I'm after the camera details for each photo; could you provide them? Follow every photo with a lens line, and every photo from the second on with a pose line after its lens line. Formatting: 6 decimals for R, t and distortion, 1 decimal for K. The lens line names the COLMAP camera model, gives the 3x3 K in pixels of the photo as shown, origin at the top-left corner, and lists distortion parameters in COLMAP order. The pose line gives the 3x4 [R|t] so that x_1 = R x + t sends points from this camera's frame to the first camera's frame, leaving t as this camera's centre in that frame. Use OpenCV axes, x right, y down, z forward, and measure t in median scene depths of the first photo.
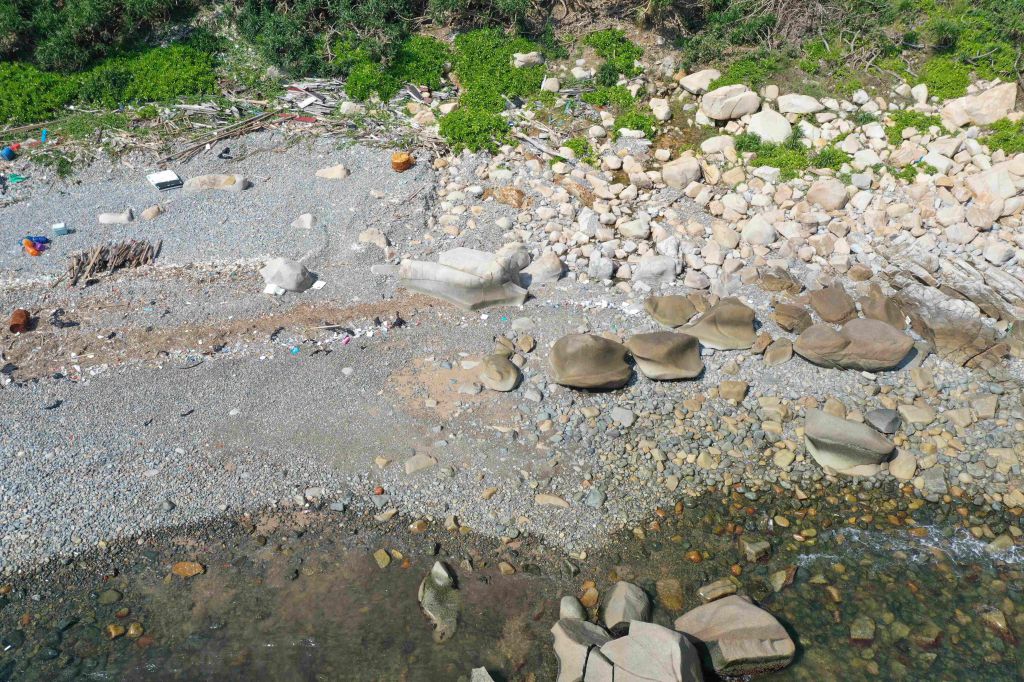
lens RADIAL K [[805.6, 0, 507.7], [0, 805.6, 341.0], [0, 0, 1]] dist [-0.004260, -0.005720]
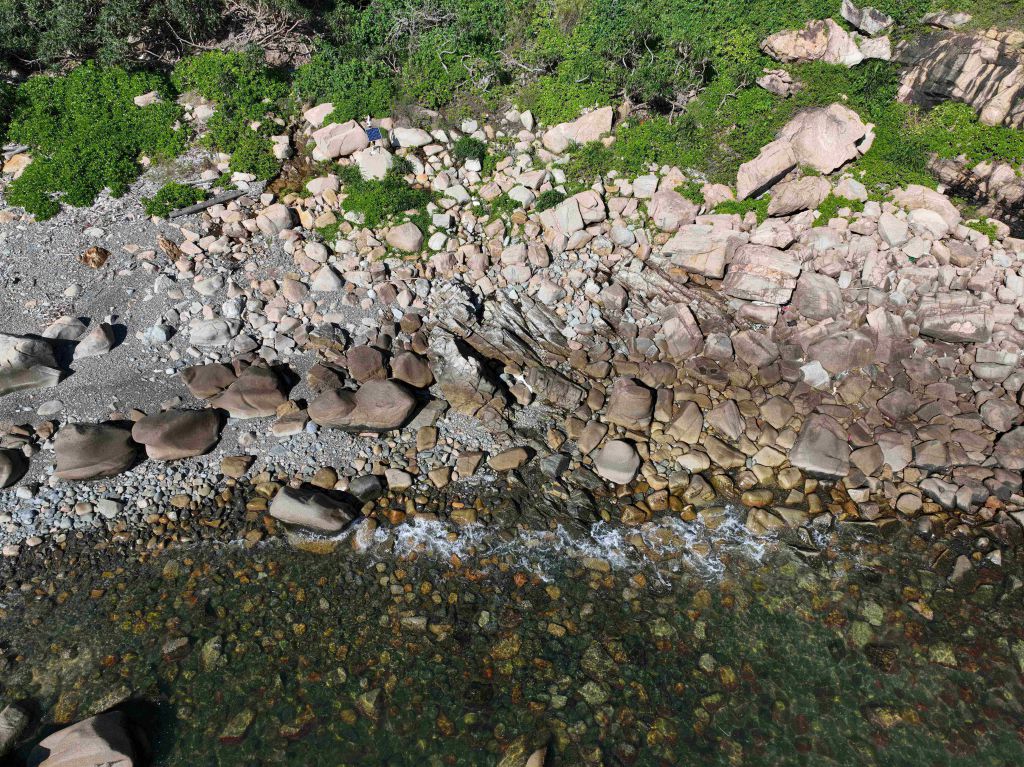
lens RADIAL K [[719.8, 0, 512.0], [0, 719.8, 383.5], [0, 0, 1]] dist [0.000896, 0.023110]
pose [[0.994333, -0.079575, 0.070497, 0.406707], [0.069131, 0.987753, 0.139871, -0.105408], [-0.080764, -0.134205, 0.987657, 0.045057]]
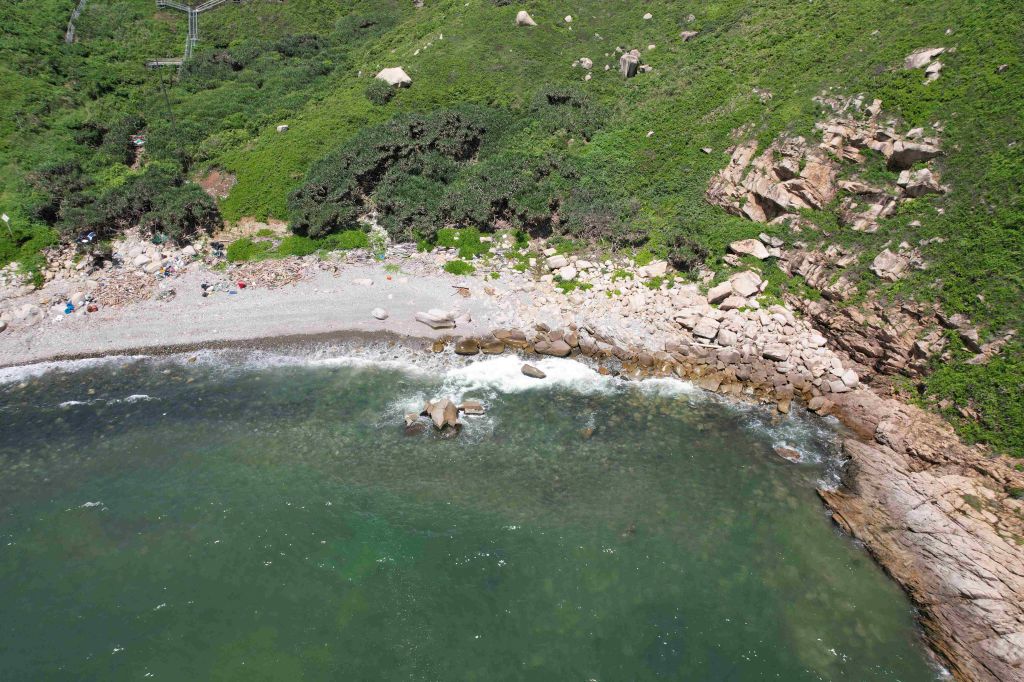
lens RADIAL K [[664.4, 0, 512.0], [0, 664.4, 341.0], [0, 0, 1]] dist [-0.033663, -0.000420]
pose [[0.987656, 0.076460, -0.136708, 0.449506], [-0.088124, 0.992778, -0.081398, 0.142645], [0.129497, 0.092441, 0.987262, -1.107823]]
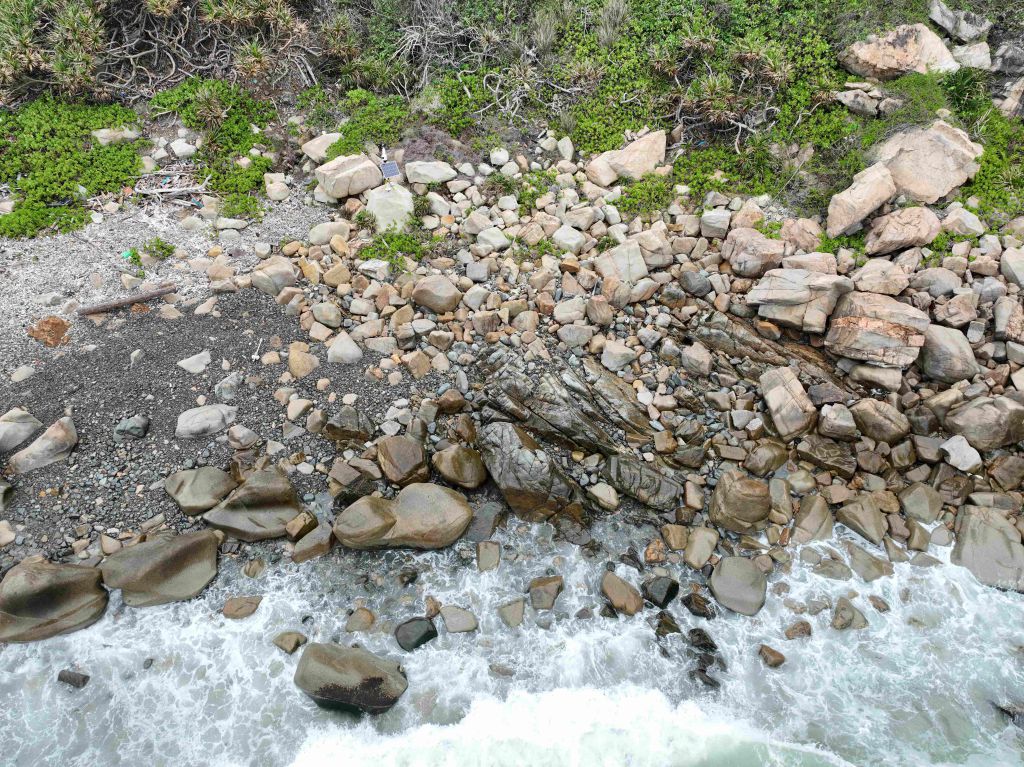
lens RADIAL K [[719.8, 0, 512.0], [0, 719.8, 383.5], [0, 0, 1]] dist [0.000896, 0.023110]
pose [[0.987961, -0.110817, 0.107949, 0.344296], [0.098319, 0.988495, 0.114935, -0.150476], [-0.119444, -0.102938, 0.987490, 0.202863]]
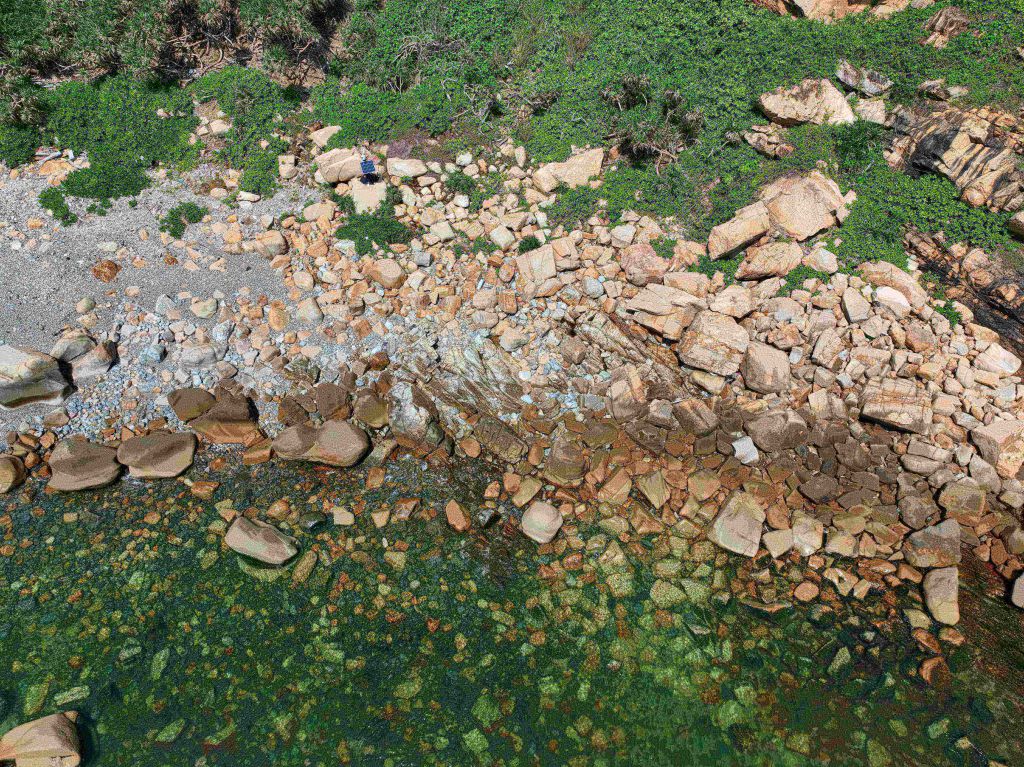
lens RADIAL K [[719.8, 0, 512.0], [0, 719.8, 383.5], [0, 0, 1]] dist [0.000896, 0.023110]
pose [[0.999918, 0.002427, -0.012584, 0.520860], [0.000365, 0.976111, 0.217273, -0.223155], [0.012811, -0.217259, 0.976030, 0.009611]]
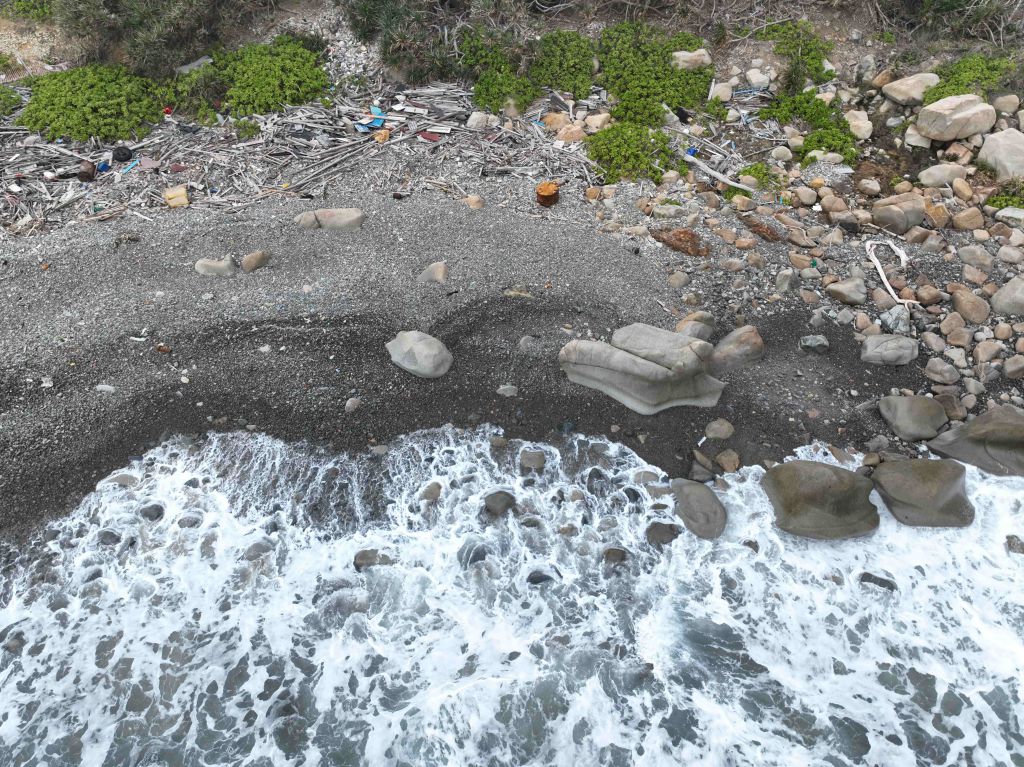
lens RADIAL K [[706.1, 0, 514.3], [0, 706.1, 387.0], [0, 0, 1]] dist [0.003294, 0.003945]
pose [[0.996903, 0.037997, -0.068858, -0.102128], [-0.029473, 0.992236, 0.120828, -0.105105], [0.072914, -0.118424, 0.990282, 0.245523]]
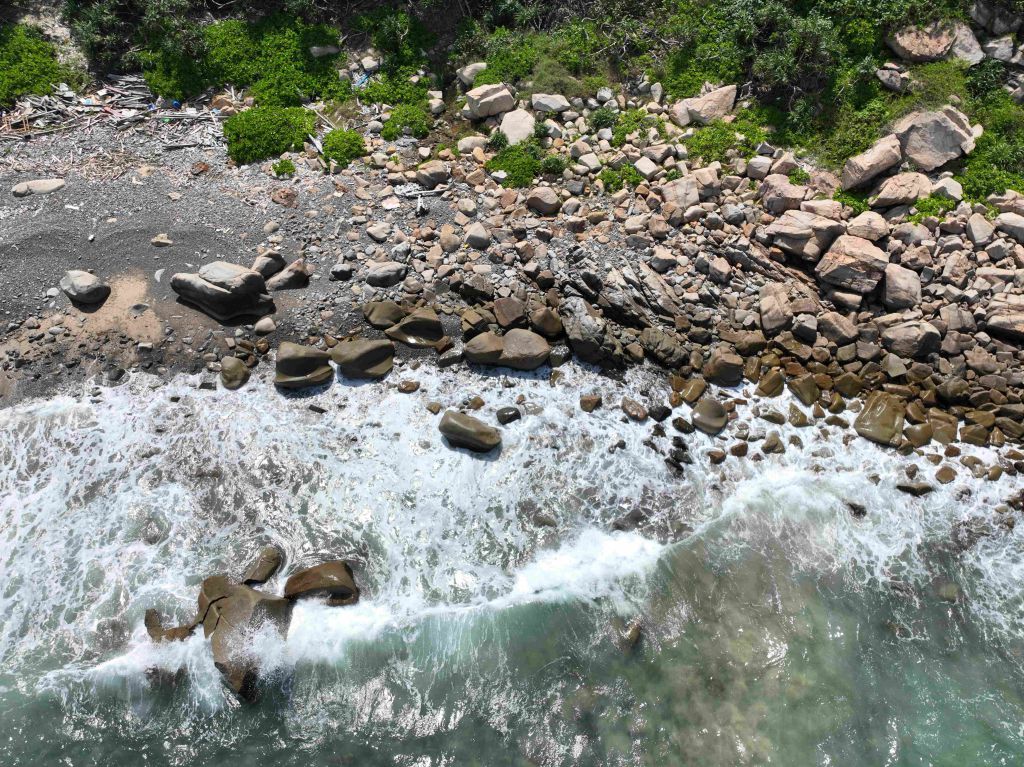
lens RADIAL K [[719.8, 0, 512.0], [0, 719.8, 383.5], [0, 0, 1]] dist [0.000896, 0.023110]
pose [[0.999877, 0.009897, -0.012137, 0.327764], [-0.006080, 0.959523, 0.281565, -0.199057], [0.014432, -0.281457, 0.959465, -0.100947]]
